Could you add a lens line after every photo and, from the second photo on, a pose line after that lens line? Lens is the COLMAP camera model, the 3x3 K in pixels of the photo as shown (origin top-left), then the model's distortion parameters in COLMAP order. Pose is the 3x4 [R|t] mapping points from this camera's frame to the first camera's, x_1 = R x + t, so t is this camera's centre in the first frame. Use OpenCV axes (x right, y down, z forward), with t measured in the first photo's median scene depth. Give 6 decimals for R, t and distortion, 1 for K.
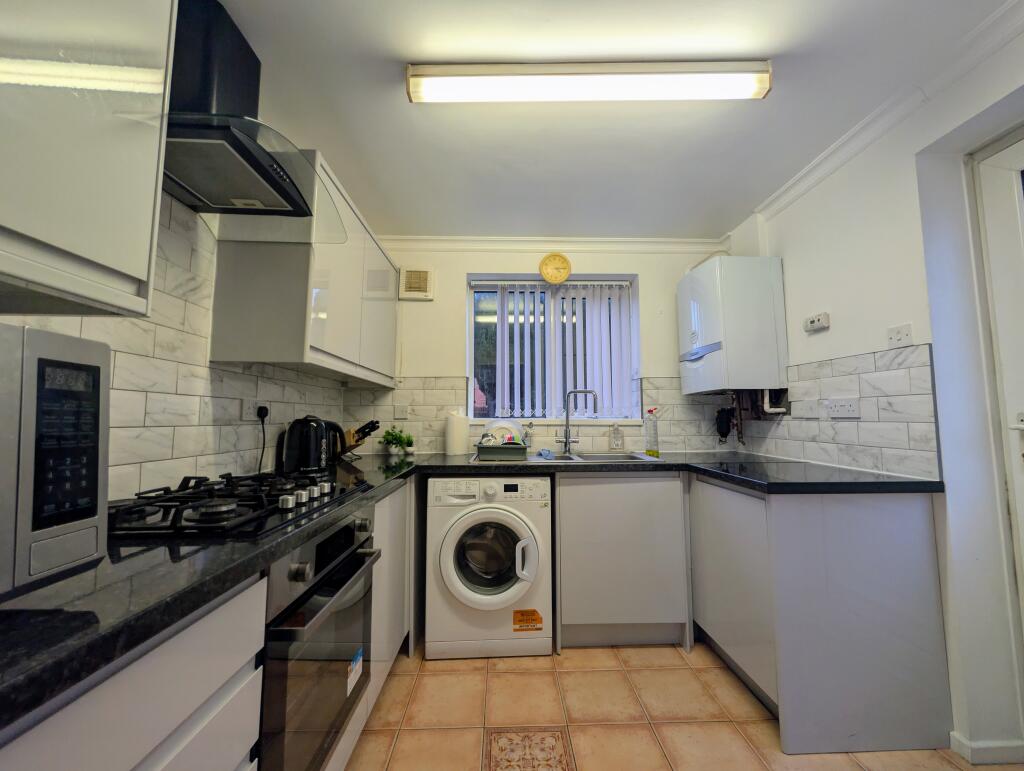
lens RADIAL K [[389.5, 0, 513.1], [0, 389.5, 387.0], [0, 0, 1]] dist [0.003565, 0.000348]
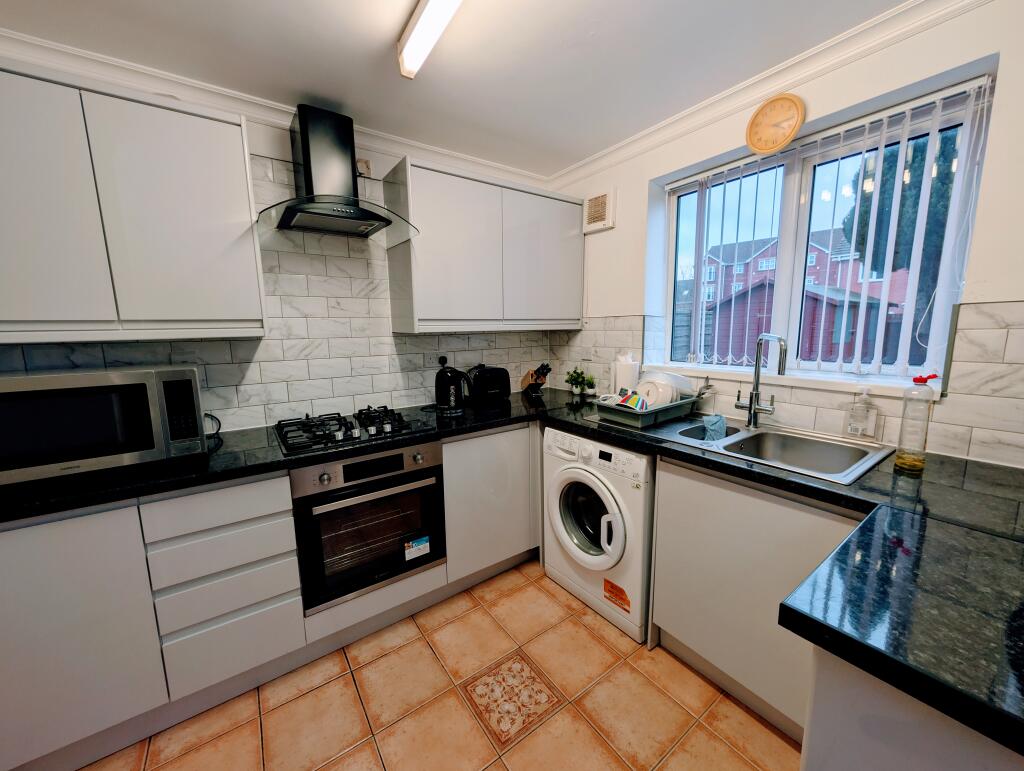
lens RADIAL K [[389.5, 0, 511.8], [0, 389.5, 386.0], [0, 0, 1]] dist [0.003565, 0.000348]
pose [[0.557517, 0.117600, -0.821794, 0.604672], [0.084869, 0.976655, 0.197337, -0.092863], [0.825816, -0.179764, 0.534522, 0.388504]]
